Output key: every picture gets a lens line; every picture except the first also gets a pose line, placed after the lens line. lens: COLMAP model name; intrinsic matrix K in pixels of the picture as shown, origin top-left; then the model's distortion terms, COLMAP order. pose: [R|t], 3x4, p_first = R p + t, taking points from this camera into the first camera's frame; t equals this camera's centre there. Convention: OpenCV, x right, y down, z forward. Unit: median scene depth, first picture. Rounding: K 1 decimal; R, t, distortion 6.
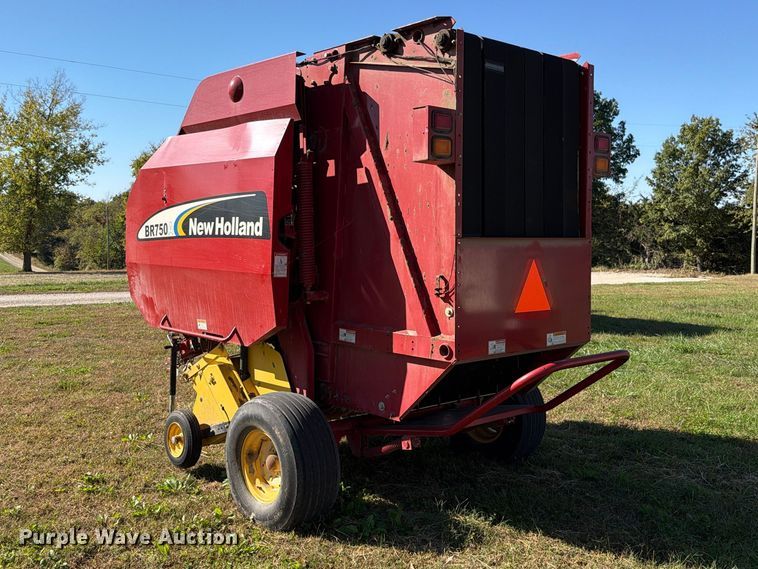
lens RADIAL K [[740.5, 0, 379.0], [0, 740.5, 284.5], [0, 0, 1]] dist [0.020247, -0.001679]
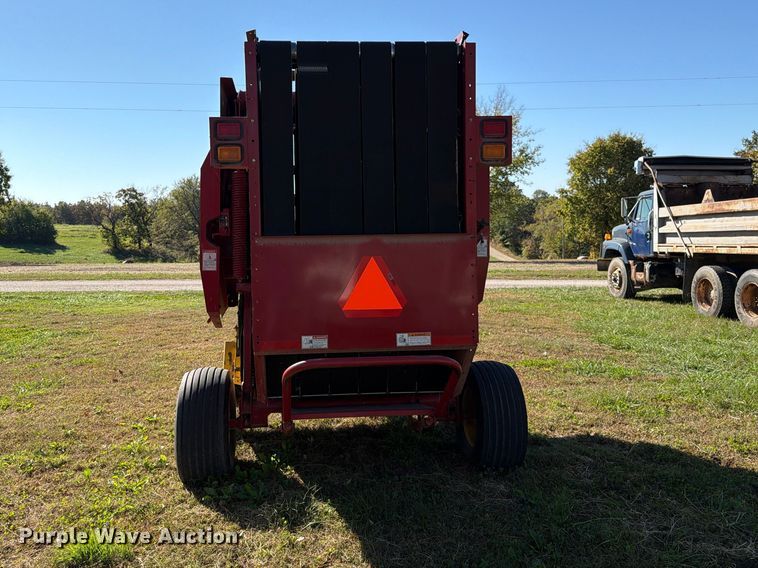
lens RADIAL K [[688.2, 0, 379.0], [0, 688.2, 284.0], [0, 0, 1]] dist [-0.001962, -0.004707]
pose [[0.815312, 0.028329, -0.578328, 0.636684], [-0.019245, 0.999576, 0.021834, -0.015416], [0.578702, -0.006672, 0.815512, 0.223004]]
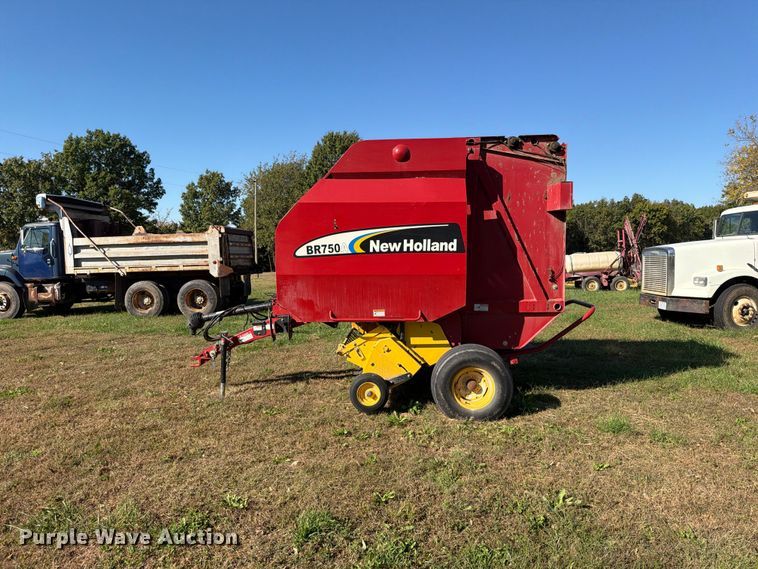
lens RADIAL K [[500.9, 0, 379.4], [0, 500.9, 311.1], [0, 0, 1]] dist [0.008242, 0.000135]
pose [[0.708864, -0.104548, 0.697554, -0.975147], [0.064977, 0.994428, 0.083013, -0.033684], [-0.702346, -0.013520, 0.711708, 0.310348]]
